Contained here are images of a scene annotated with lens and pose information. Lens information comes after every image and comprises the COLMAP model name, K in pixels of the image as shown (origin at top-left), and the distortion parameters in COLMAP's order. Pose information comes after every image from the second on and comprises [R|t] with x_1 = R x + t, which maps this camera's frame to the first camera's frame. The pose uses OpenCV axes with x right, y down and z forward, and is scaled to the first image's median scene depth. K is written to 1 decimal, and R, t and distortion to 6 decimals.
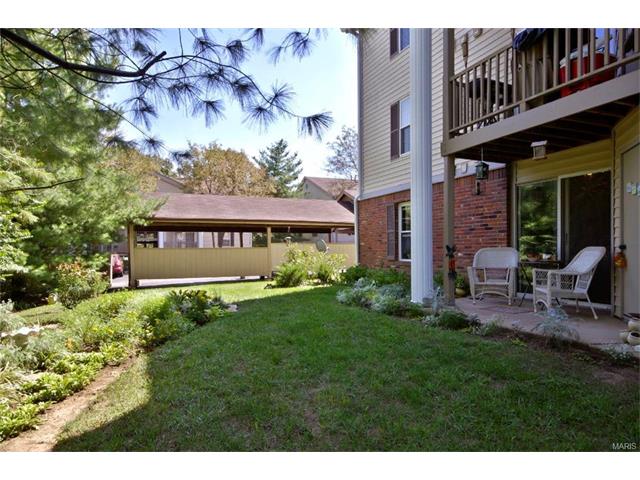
lens RADIAL K [[399.7, 0, 320.0], [0, 399.7, 240.0], [0, 0, 1]] dist [0.017770, 0.001066]
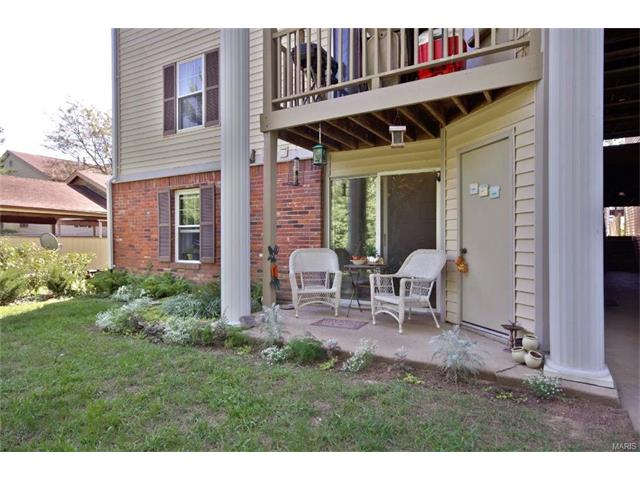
lens RADIAL K [[399.7, 0, 320.0], [0, 399.7, 240.0], [0, 0, 1]] dist [0.017770, 0.001066]
pose [[0.813738, 0.008088, 0.581176, -0.053921], [-0.016172, 0.999831, 0.008730, -0.007072], [-0.581007, -0.016503, 0.813731, 0.288433]]
